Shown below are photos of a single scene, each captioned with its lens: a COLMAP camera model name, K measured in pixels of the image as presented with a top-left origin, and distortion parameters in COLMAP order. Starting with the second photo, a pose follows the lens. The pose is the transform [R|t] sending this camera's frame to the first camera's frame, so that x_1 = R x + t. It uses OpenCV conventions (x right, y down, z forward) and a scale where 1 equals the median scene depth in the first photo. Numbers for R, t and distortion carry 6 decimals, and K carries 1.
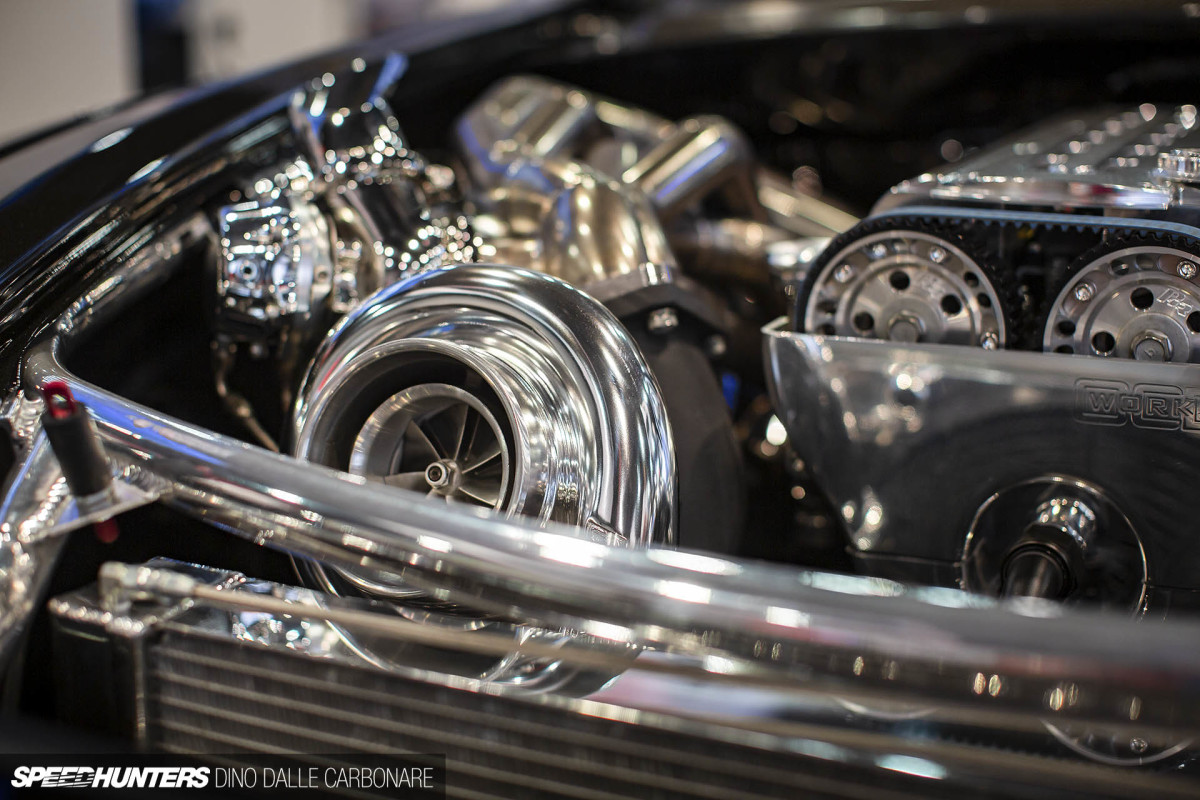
lens RADIAL K [[1673.1, 0, 601.0], [0, 1673.1, 403.6], [0, 0, 1]] dist [-0.193259, 0.000000]
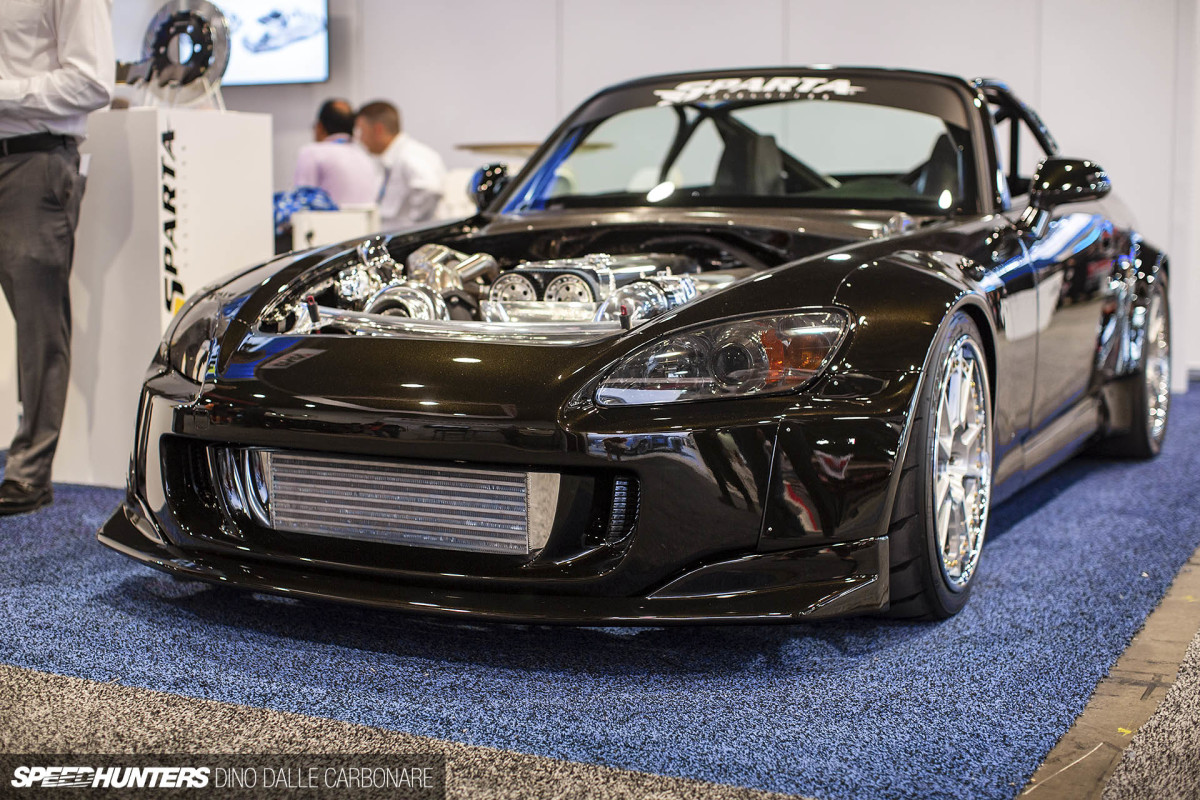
lens RADIAL K [[1673.1, 0, 598.8], [0, 1673.1, 398.9], [0, 0, 1]] dist [-0.193259, 0.000000]
pose [[0.999889, 0.003628, -0.014448, 0.398823], [-0.005522, 0.991063, -0.133279, 0.643222], [0.013836, 0.133344, 0.990973, -2.600491]]
